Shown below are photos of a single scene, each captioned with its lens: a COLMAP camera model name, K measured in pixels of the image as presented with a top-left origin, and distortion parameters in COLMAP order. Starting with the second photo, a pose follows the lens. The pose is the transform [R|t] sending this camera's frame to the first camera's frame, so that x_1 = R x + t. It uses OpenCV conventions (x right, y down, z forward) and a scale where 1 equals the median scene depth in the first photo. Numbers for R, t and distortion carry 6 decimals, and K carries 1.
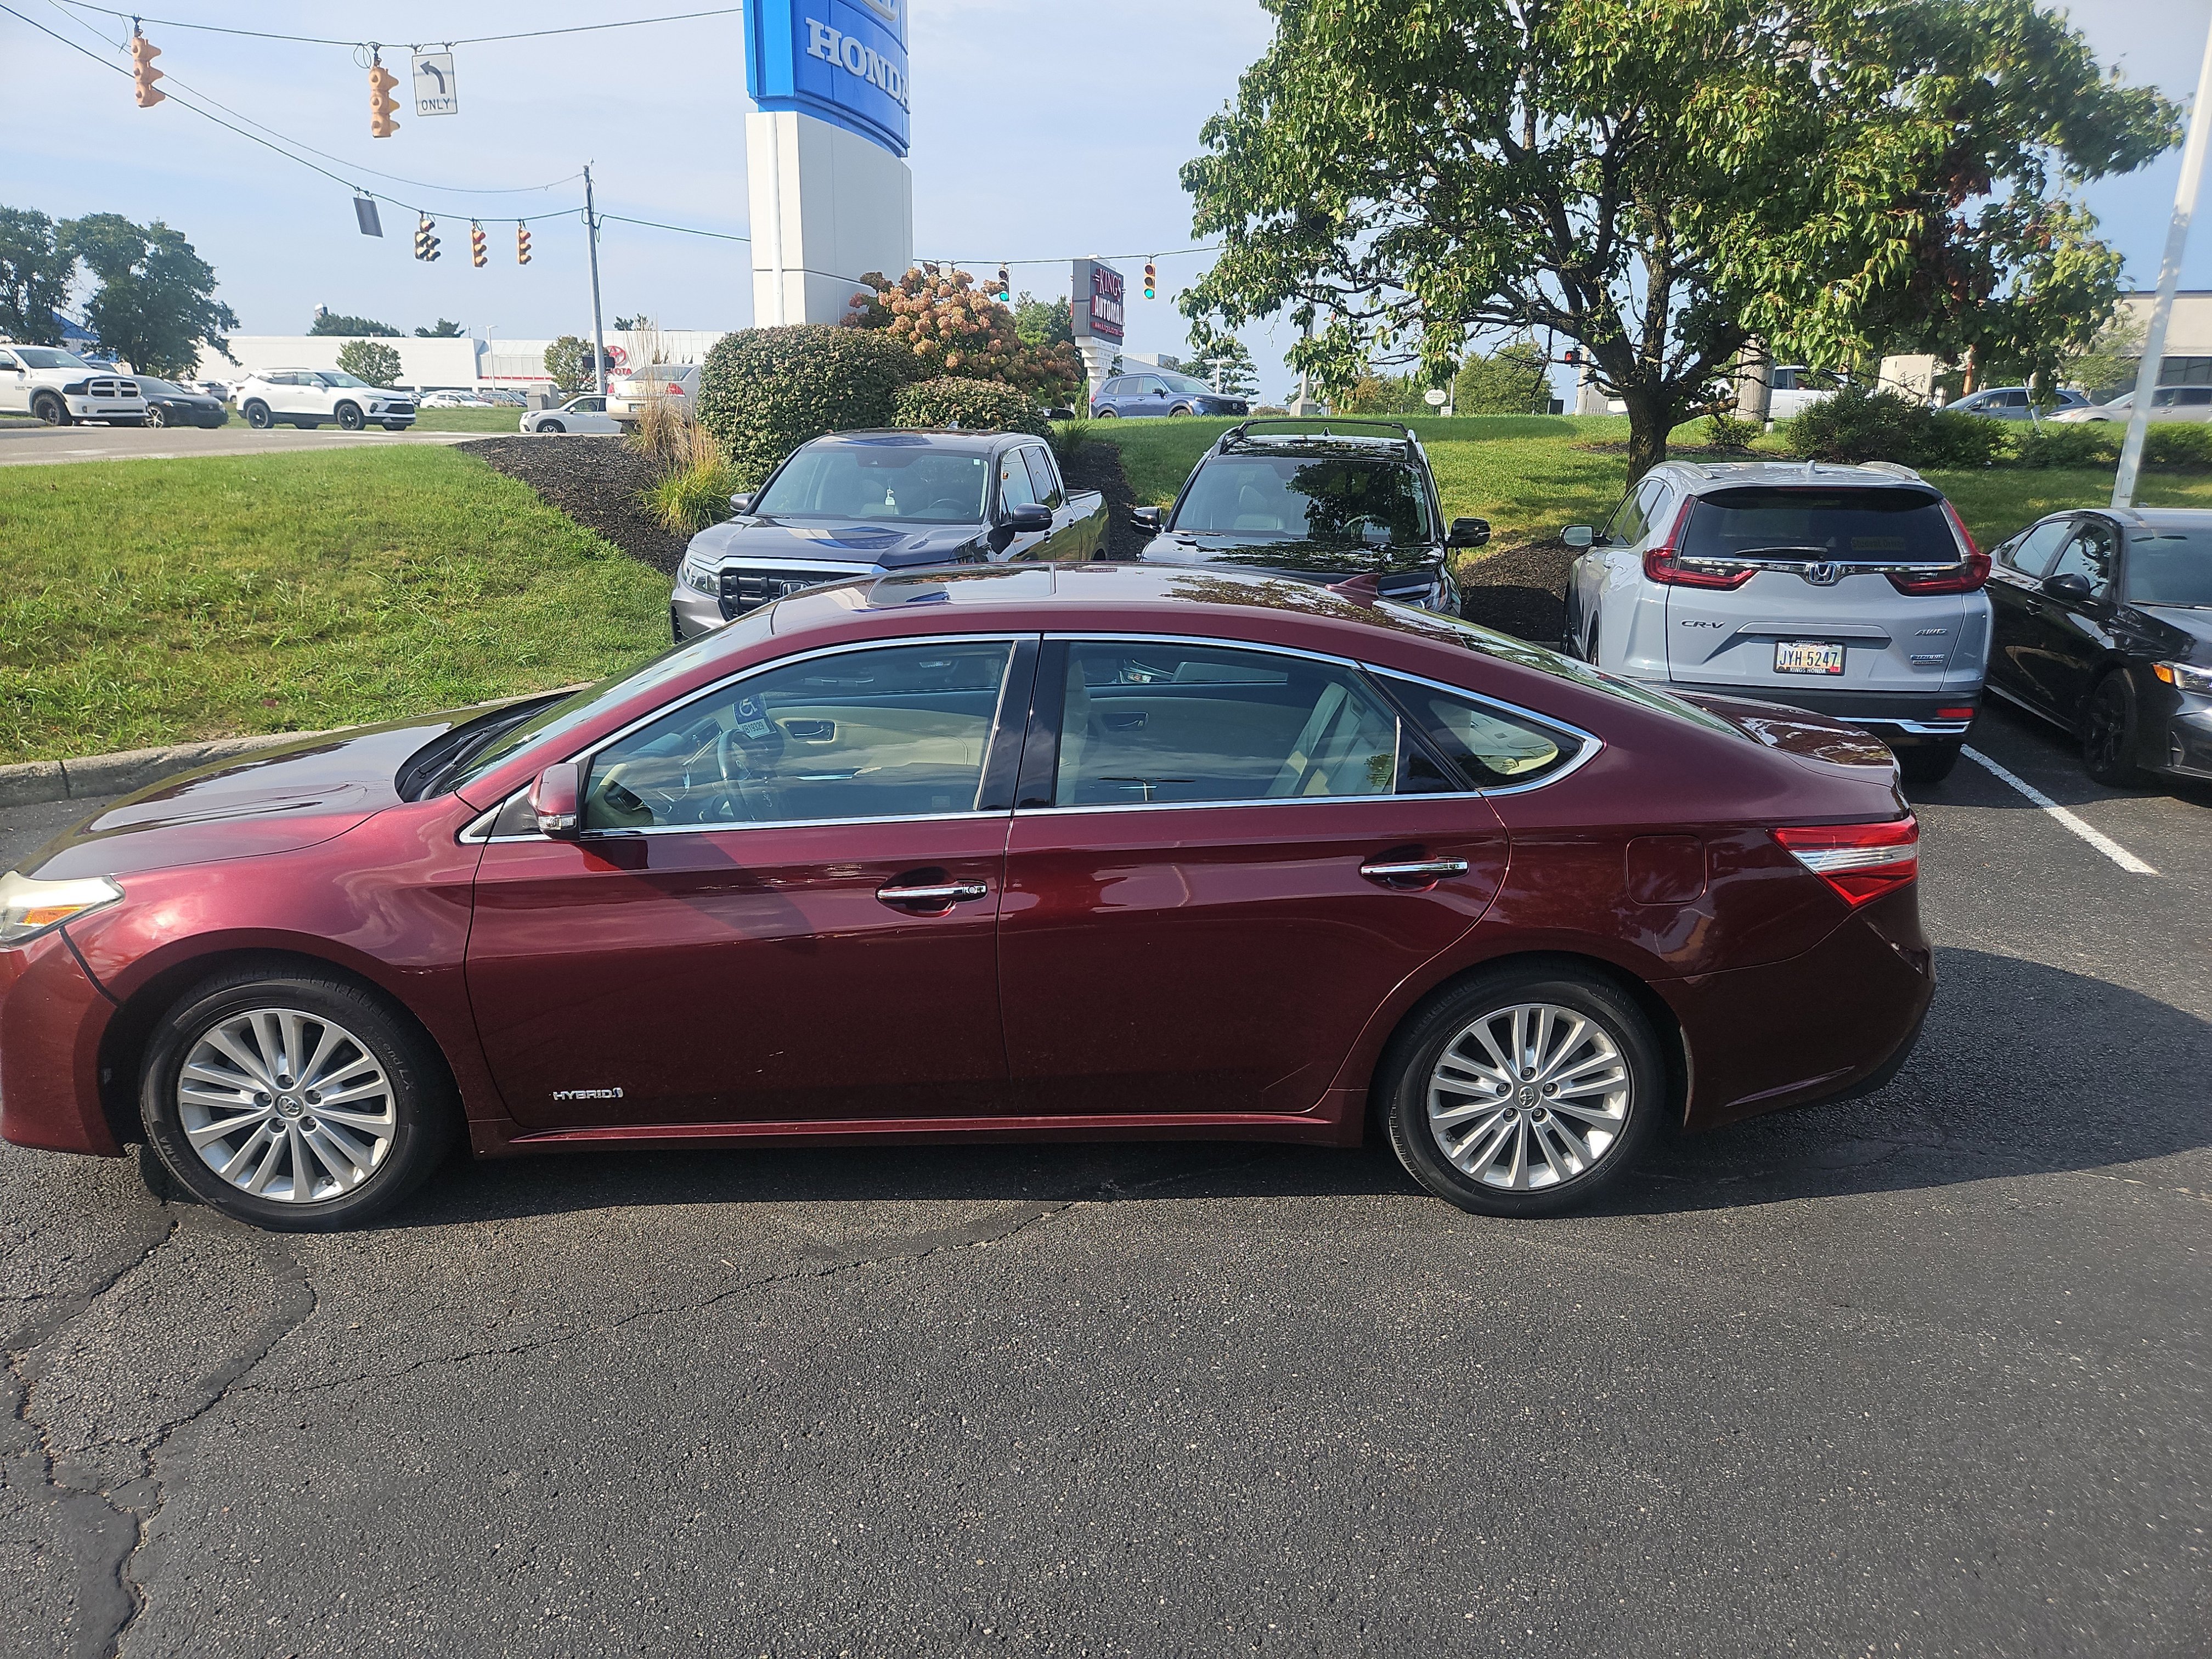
lens RADIAL K [[1459.2, 0, 1092.8], [0, 1459.2, 861.4], [0, 0, 1]] dist [0.083098, -0.074941]
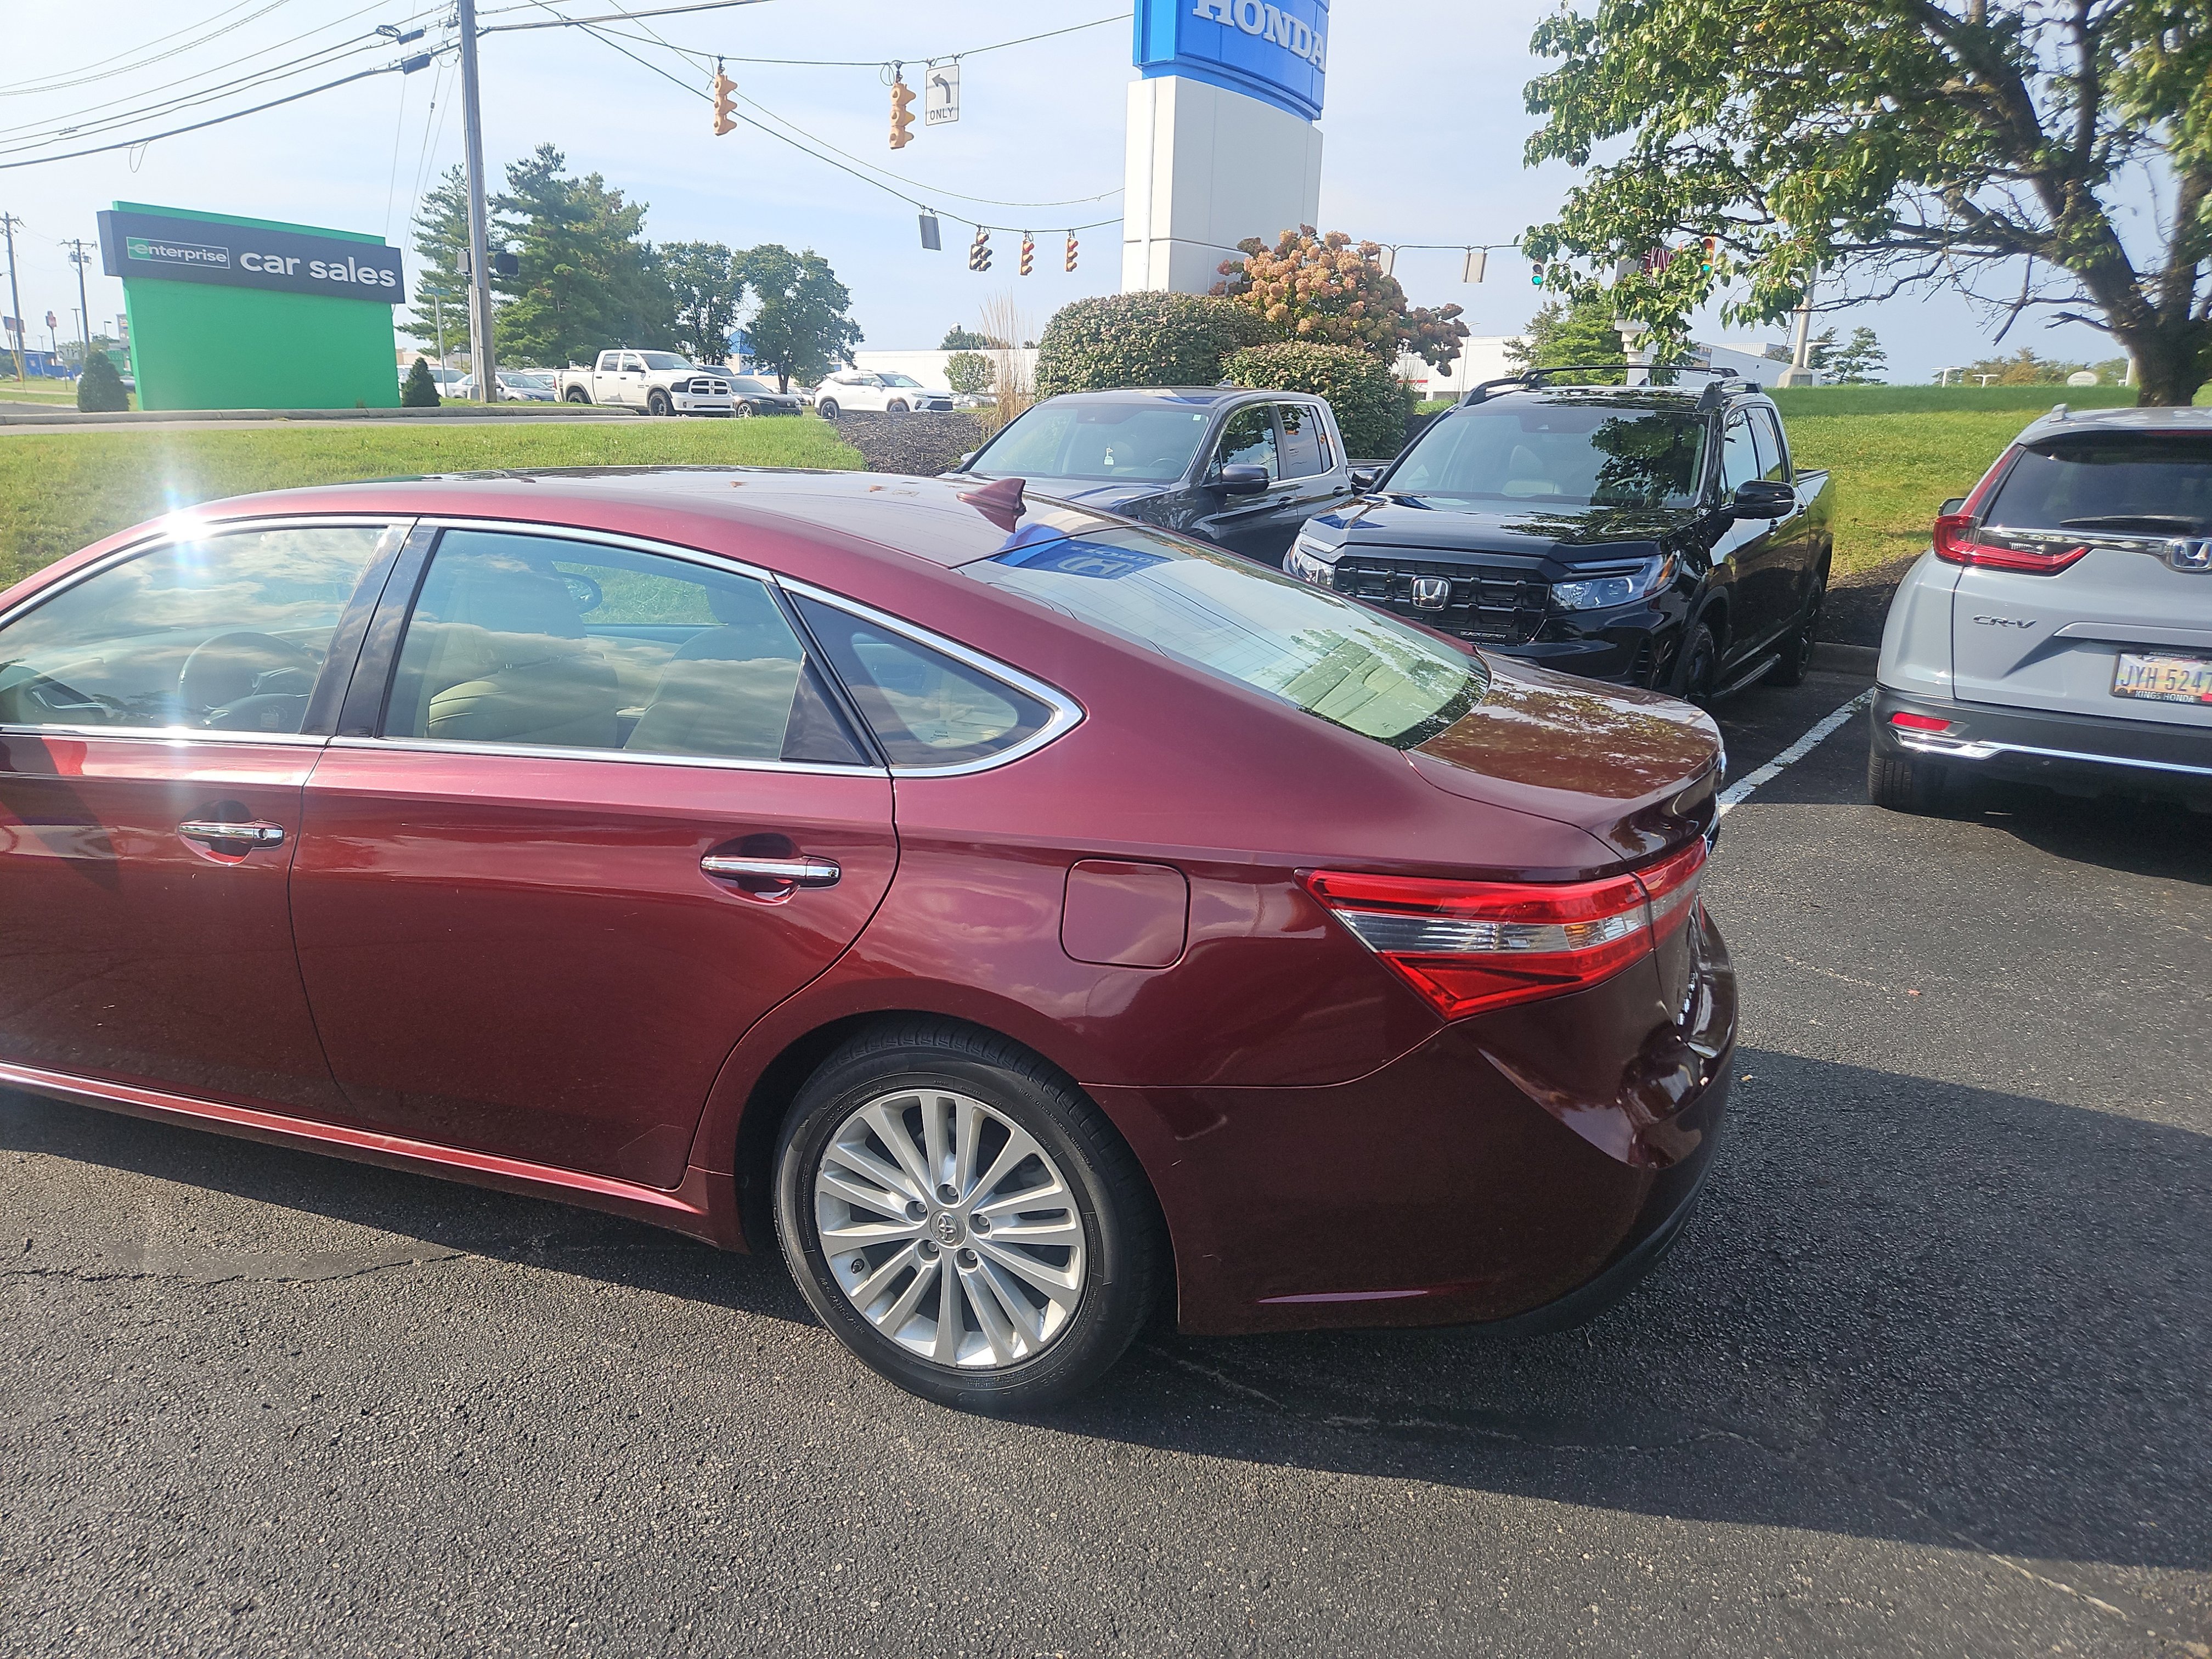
lens RADIAL K [[1445.1, 0, 1084.3], [0, 1445.1, 831.7], [0, 0, 1]] dist [0.086196, -0.073512]
pose [[0.926732, 0.102173, -0.361564, 0.206965], [-0.108798, 0.994062, 0.002047, -0.010586], [0.359626, 0.037440, 0.932345, 0.140885]]
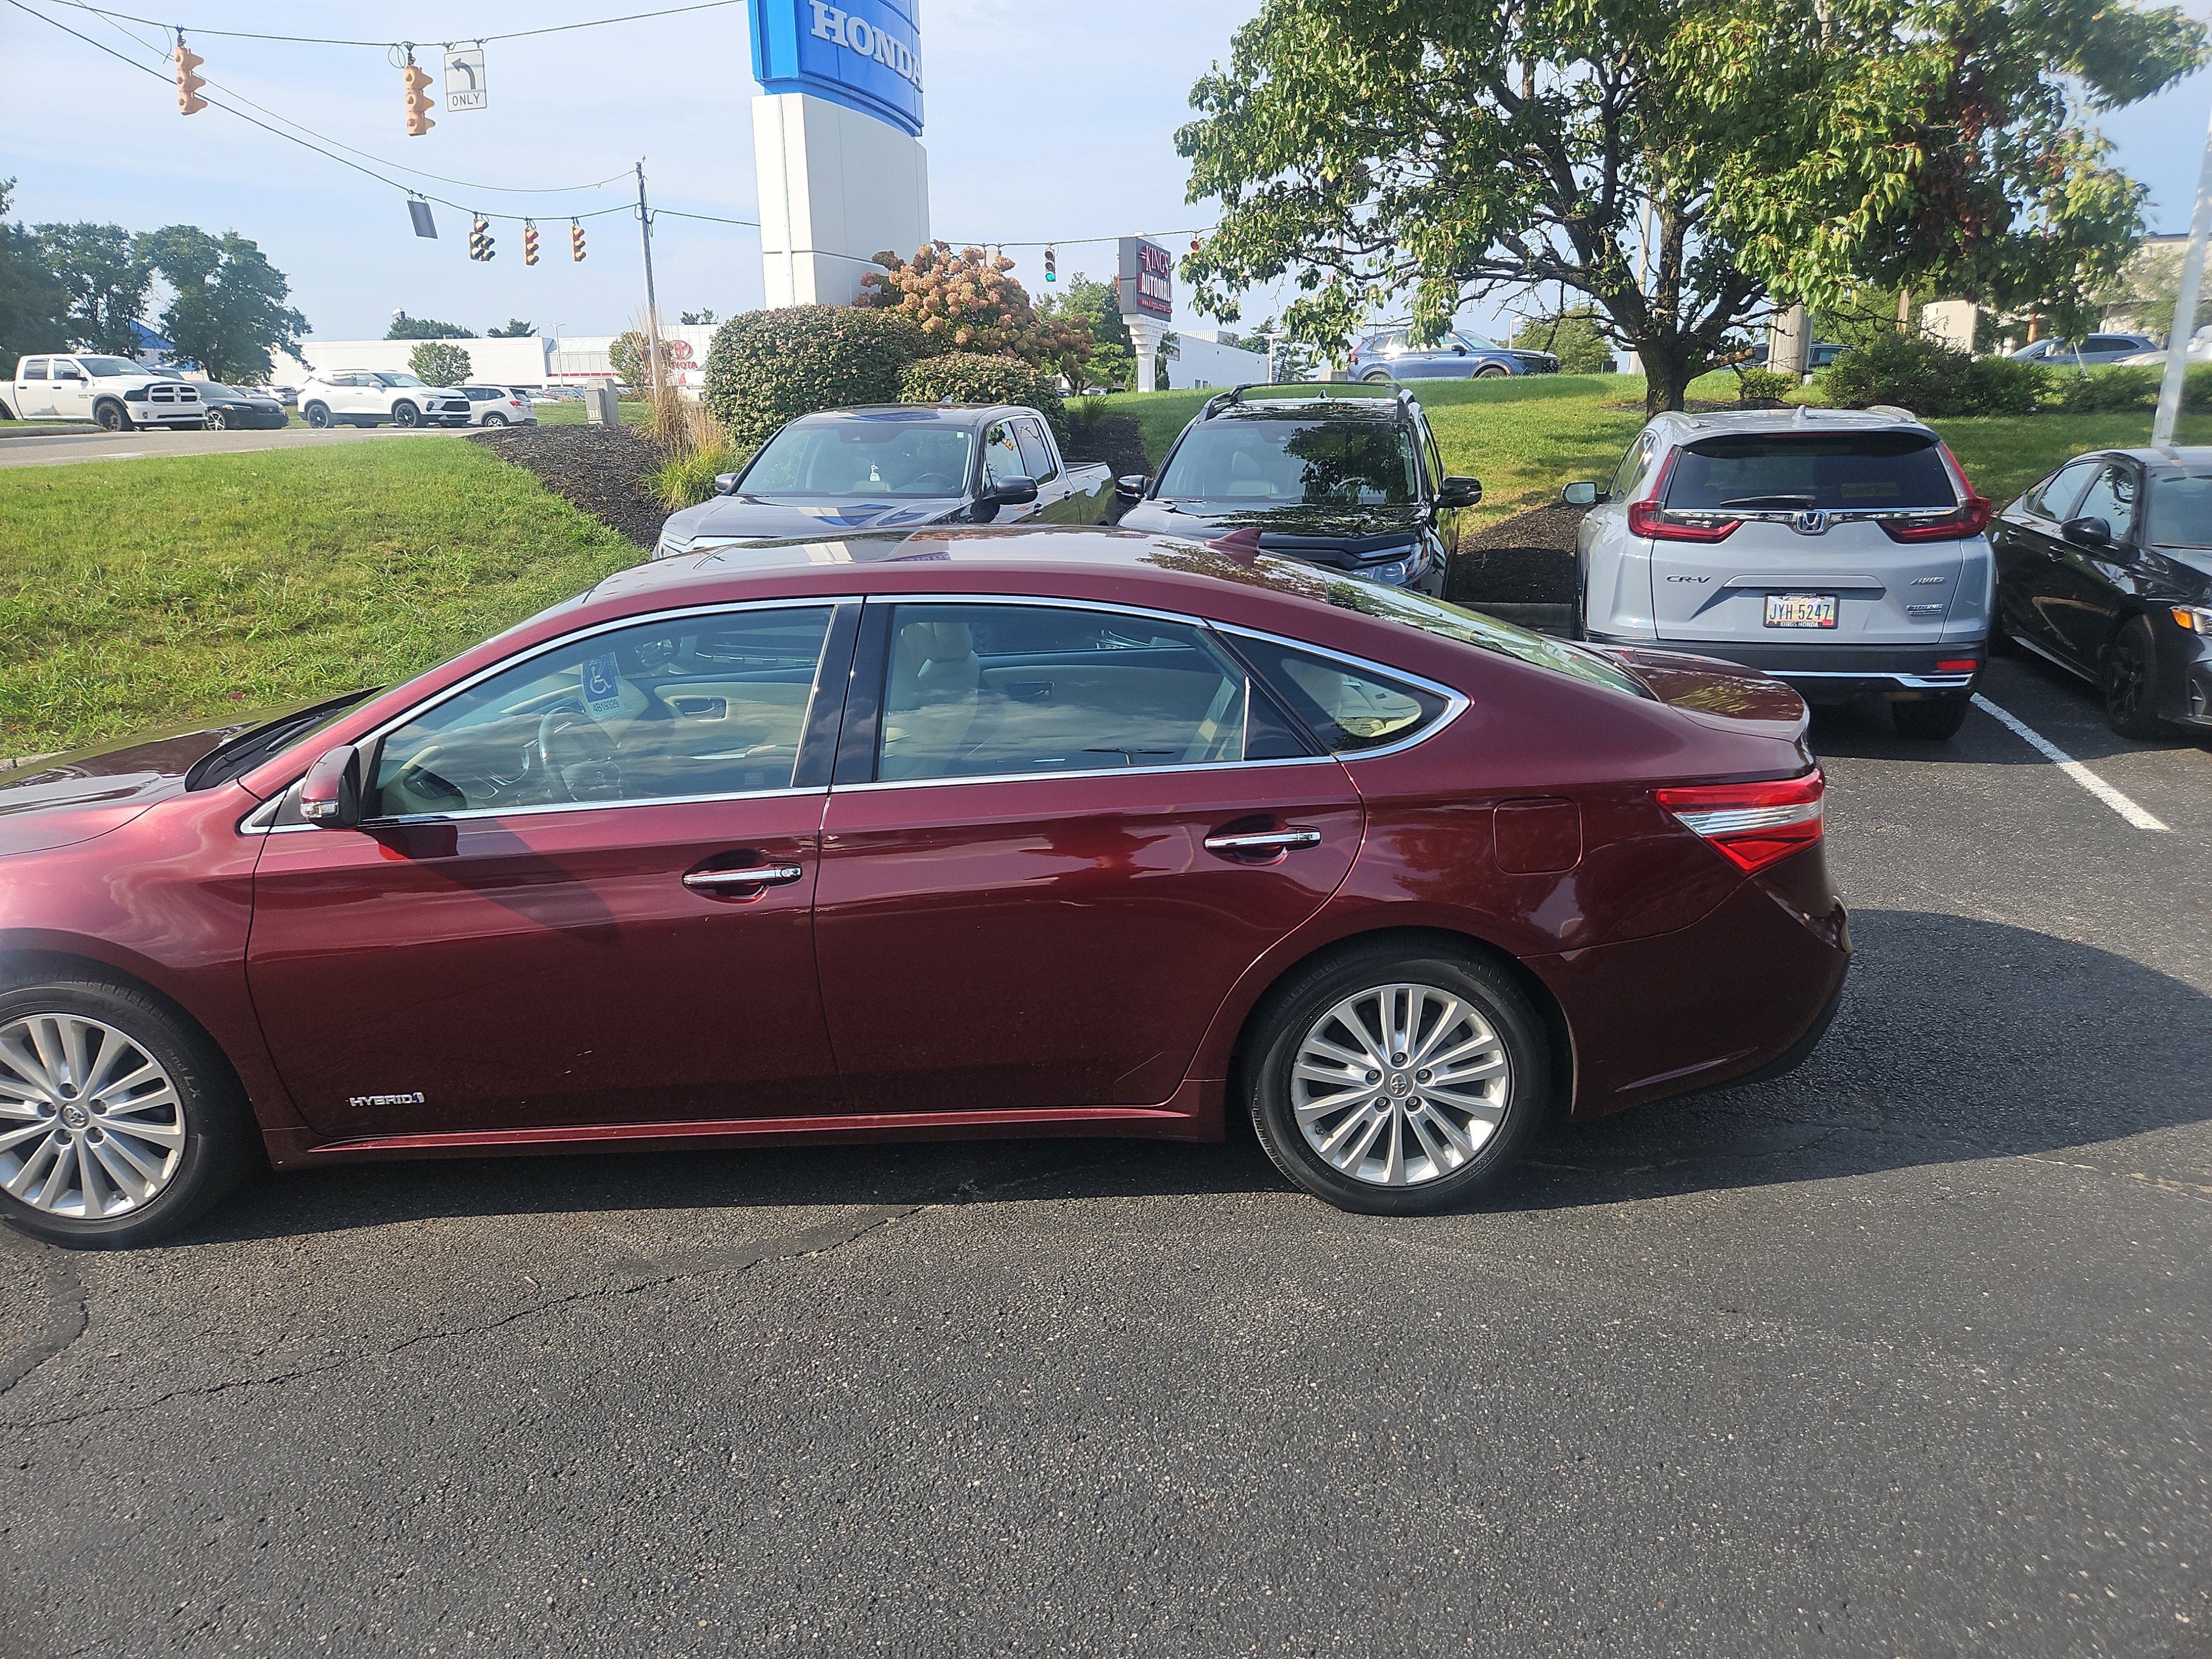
lens RADIAL K [[1449.4, 0, 1122.8], [0, 1449.4, 833.6], [0, 0, 1]] dist [0.082551, -0.072775]
pose [[0.999278, -0.020344, -0.032083, 0.055262], [0.020242, 0.999789, -0.003499, 0.000513], [0.032147, 0.002847, 0.999479, 0.027574]]
